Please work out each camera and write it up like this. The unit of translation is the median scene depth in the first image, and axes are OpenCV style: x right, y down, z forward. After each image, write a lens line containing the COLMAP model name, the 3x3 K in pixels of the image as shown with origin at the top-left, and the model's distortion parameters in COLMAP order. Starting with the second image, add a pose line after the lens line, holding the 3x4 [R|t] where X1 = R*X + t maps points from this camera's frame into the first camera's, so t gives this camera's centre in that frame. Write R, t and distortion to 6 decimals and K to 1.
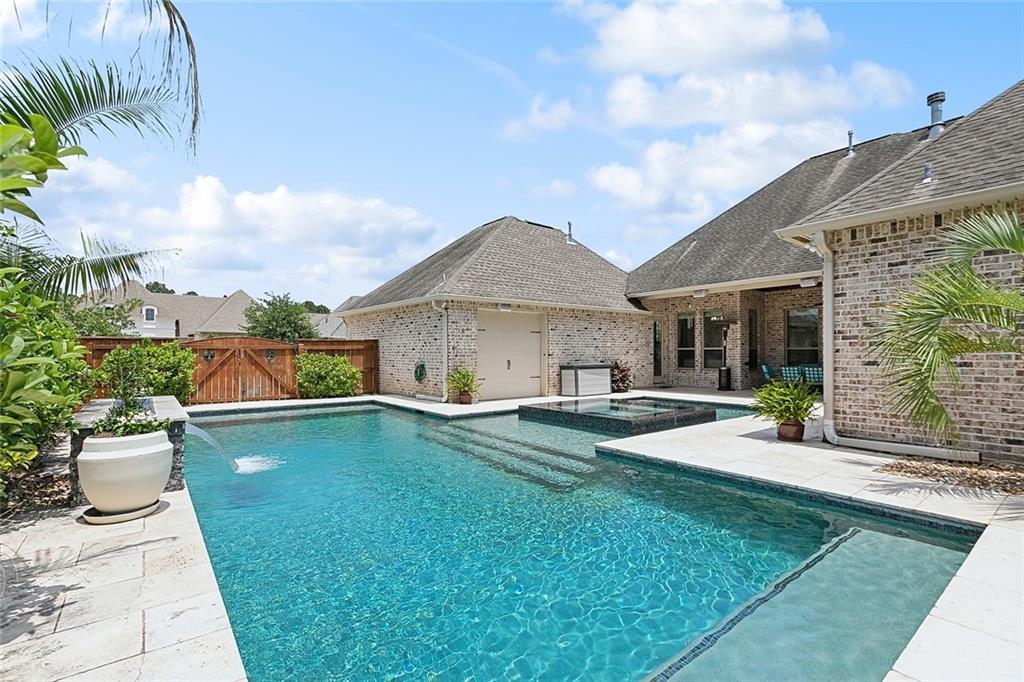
lens RADIAL K [[461.3, 0, 512.0], [0, 461.3, 341.0], [0, 0, 1]] dist [0.002265, 0.000693]
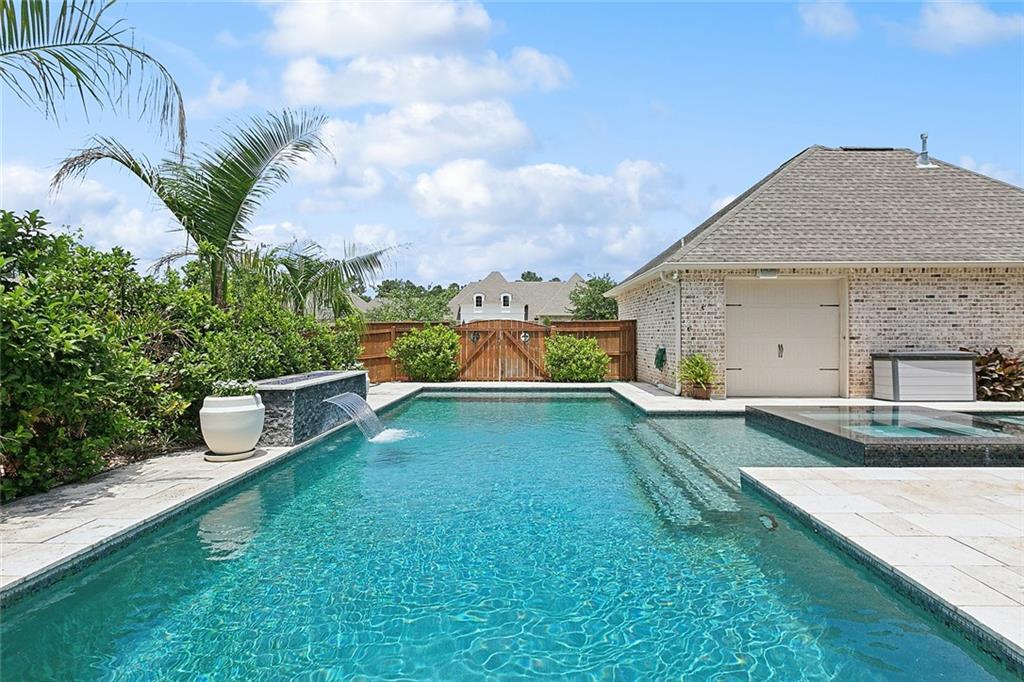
lens RADIAL K [[522.2, 0, 513.5], [0, 522.2, 330.1], [0, 0, 1]] dist [-0.001455, -0.000205]
pose [[0.784928, -0.005168, -0.619566, 0.173186], [0.015205, 0.999825, 0.010923, 0.002435], [0.619401, -0.017995, 0.784869, 0.082770]]
